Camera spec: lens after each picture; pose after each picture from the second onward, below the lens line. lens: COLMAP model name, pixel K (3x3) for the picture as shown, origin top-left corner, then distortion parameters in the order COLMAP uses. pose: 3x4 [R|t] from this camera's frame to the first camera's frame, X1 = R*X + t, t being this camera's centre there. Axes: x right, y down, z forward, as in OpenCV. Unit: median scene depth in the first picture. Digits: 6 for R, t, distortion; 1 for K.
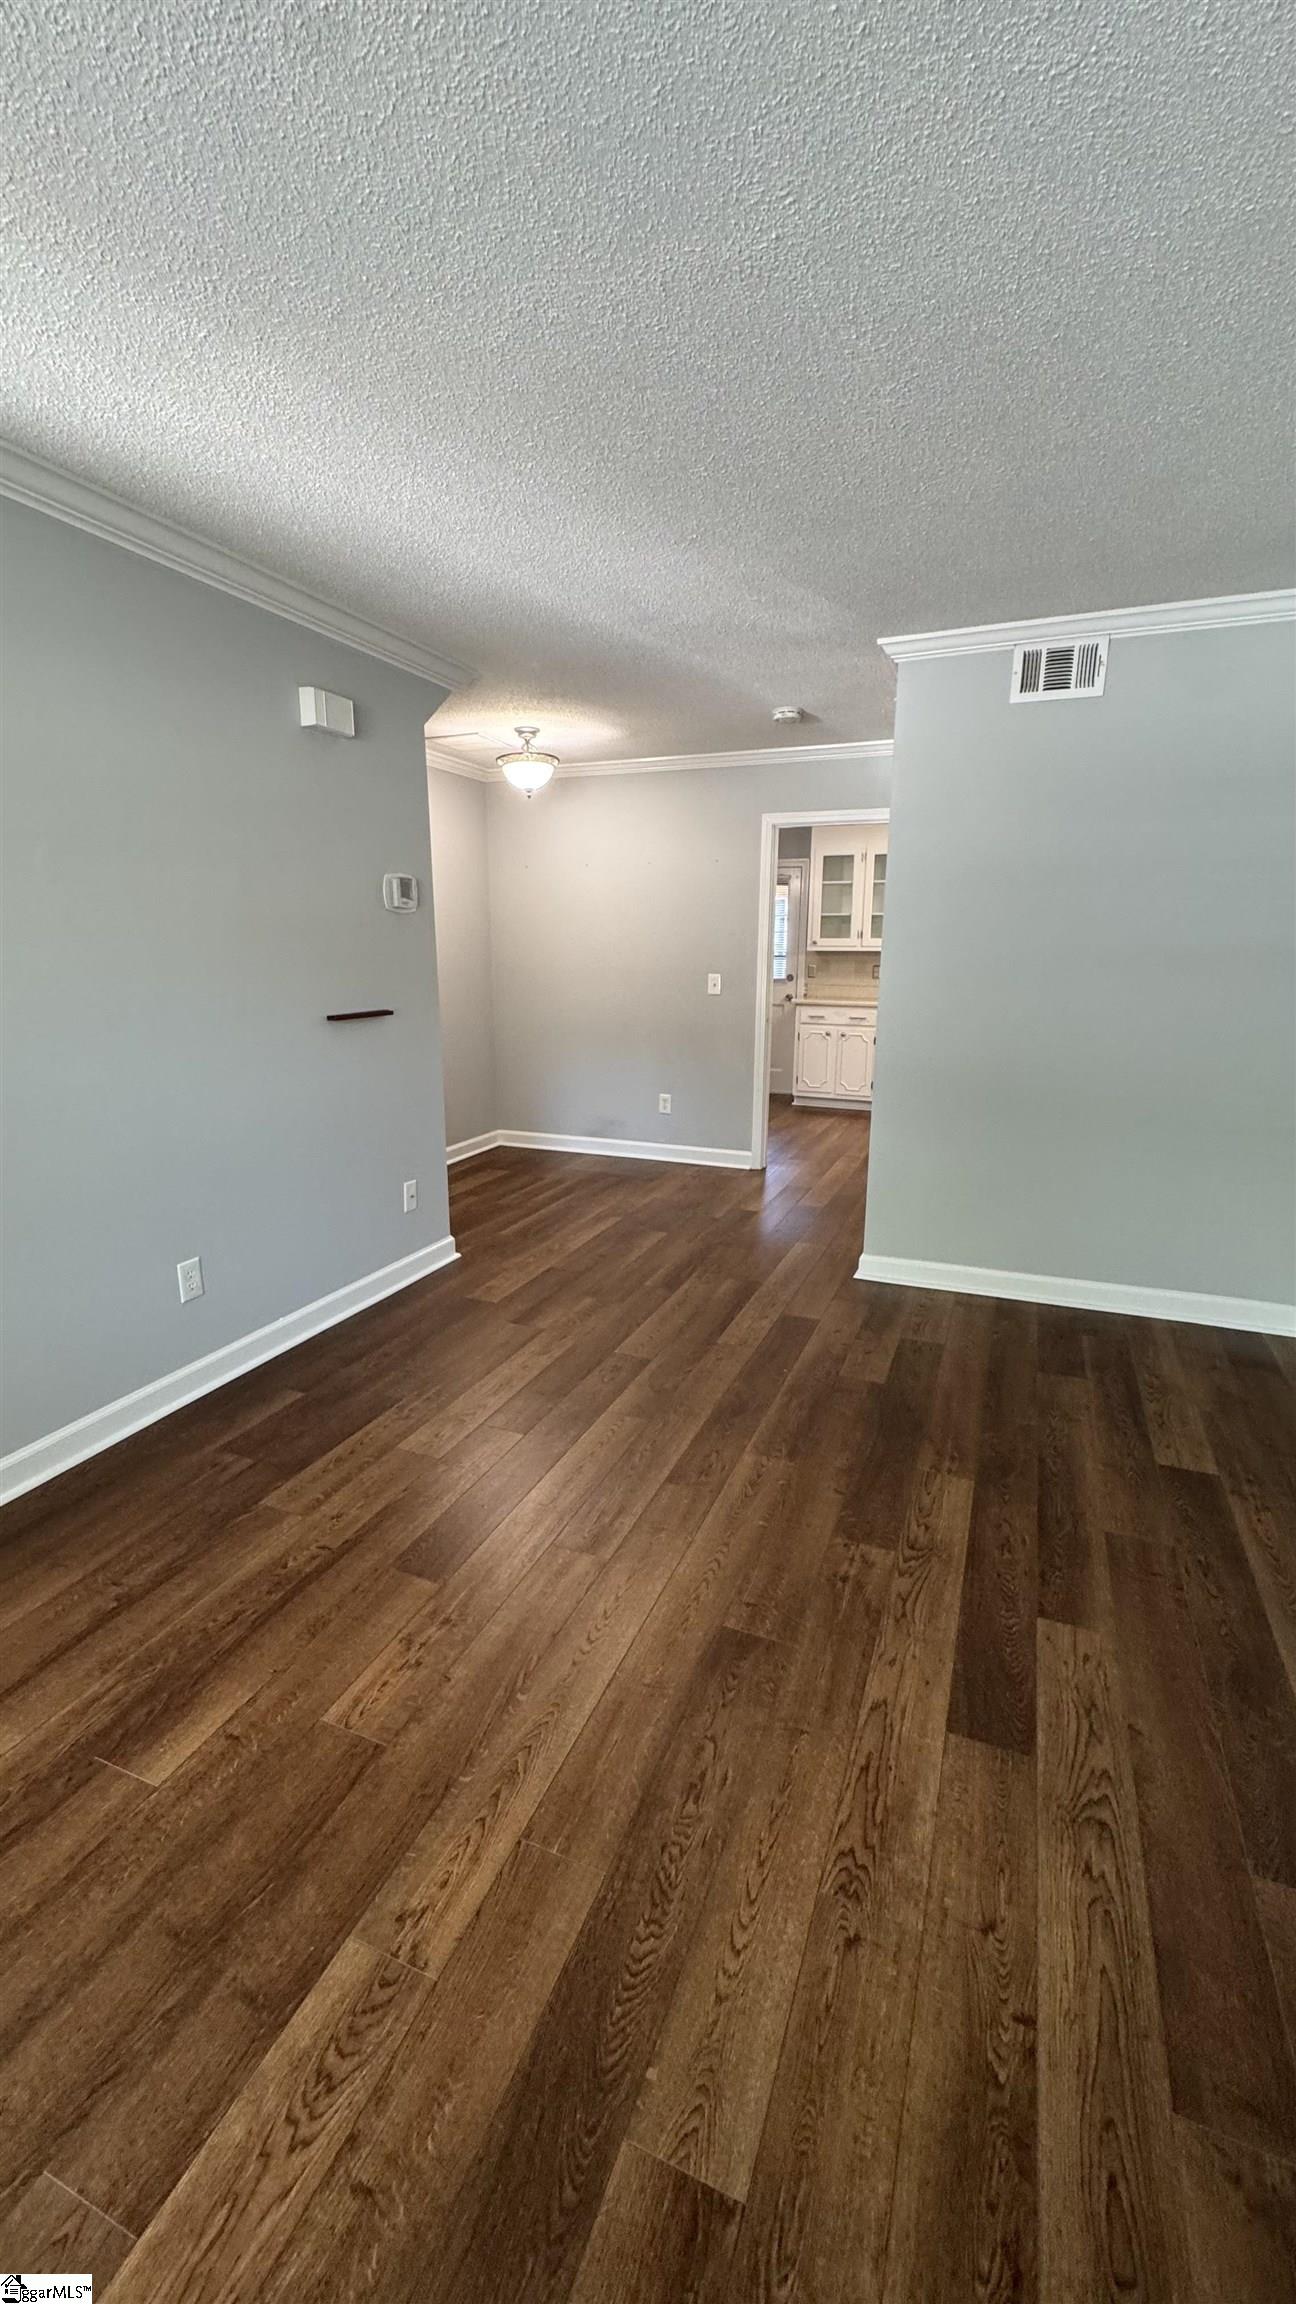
lens RADIAL K [[917.1, 0, 647.3], [0, 917.1, 1142.5], [0, 0, 1]] dist [-0.001346, 0.000472]
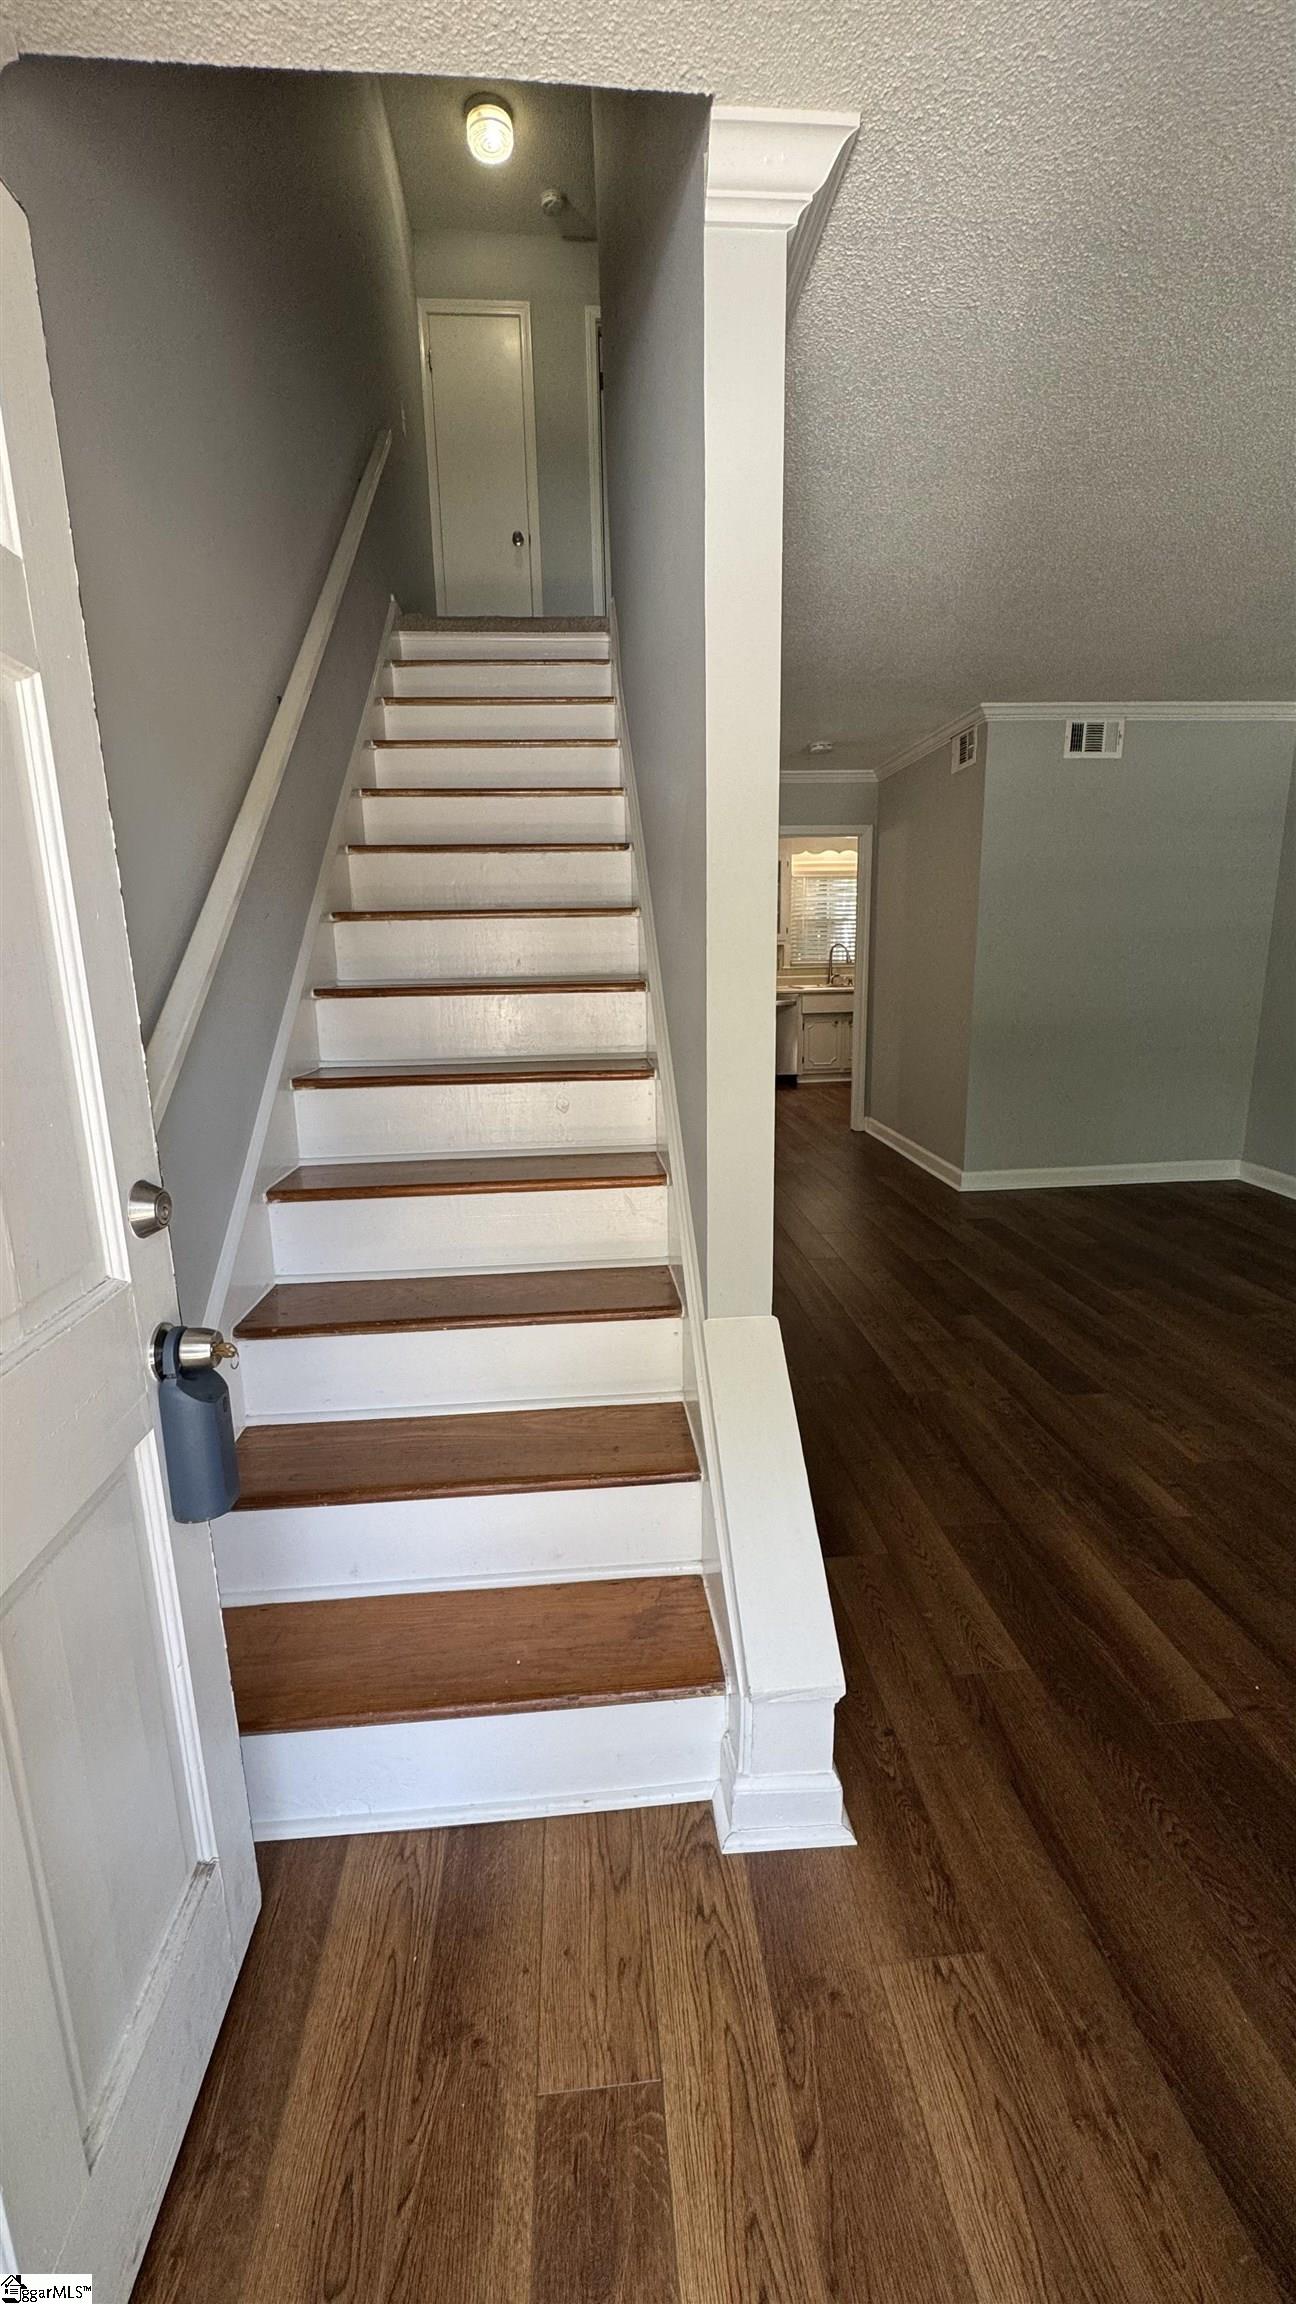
lens RADIAL K [[917.1, 0, 647.1], [0, 917.1, 1142.9], [0, 0, 1]] dist [-0.001346, 0.000472]
pose [[0.892016, -0.119207, 0.436002, -0.891565], [0.121024, 0.992366, 0.023719, -0.004236], [-0.435501, 0.031609, 0.899633, 0.032653]]
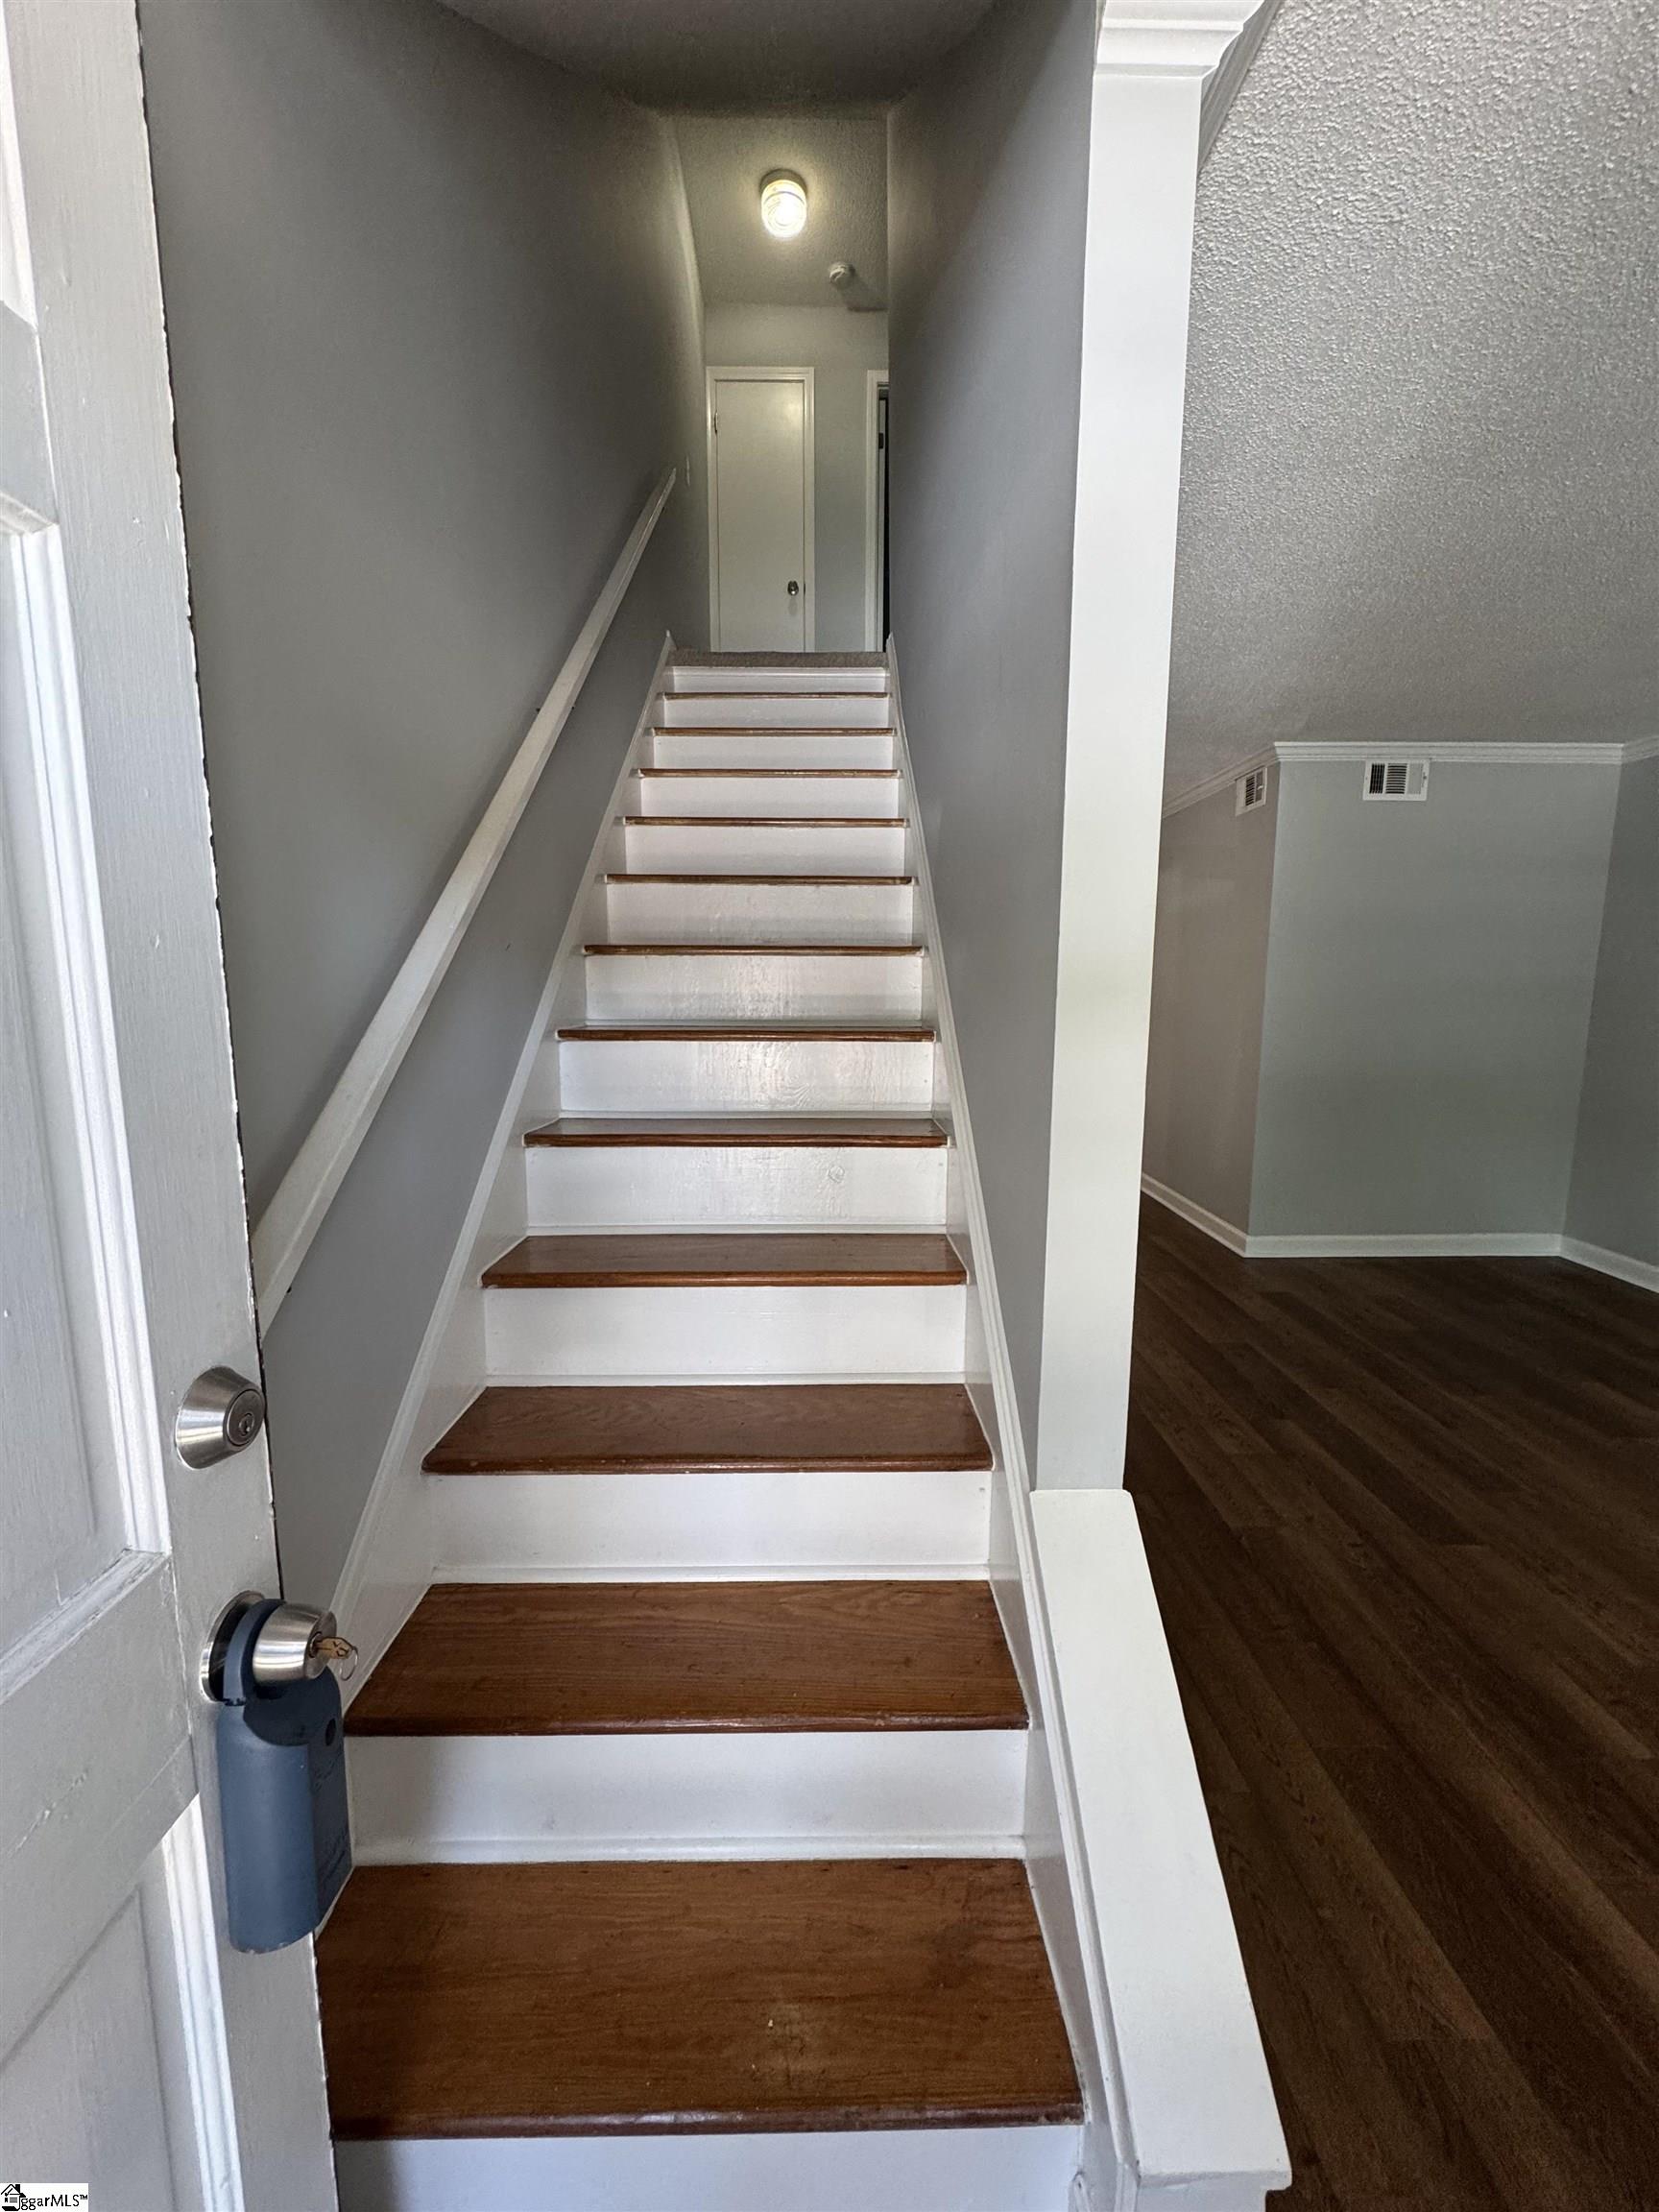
lens RADIAL K [[878.0, 0, 830.4], [0, 878.0, 1099.0], [0, 0, 1]] dist [-0.003299, 0.001504]
pose [[0.920383, -0.056017, 0.386986, -0.858542], [0.086343, 0.994371, -0.061415, -0.039844], [-0.381367, 0.089939, 0.920038, 0.172996]]
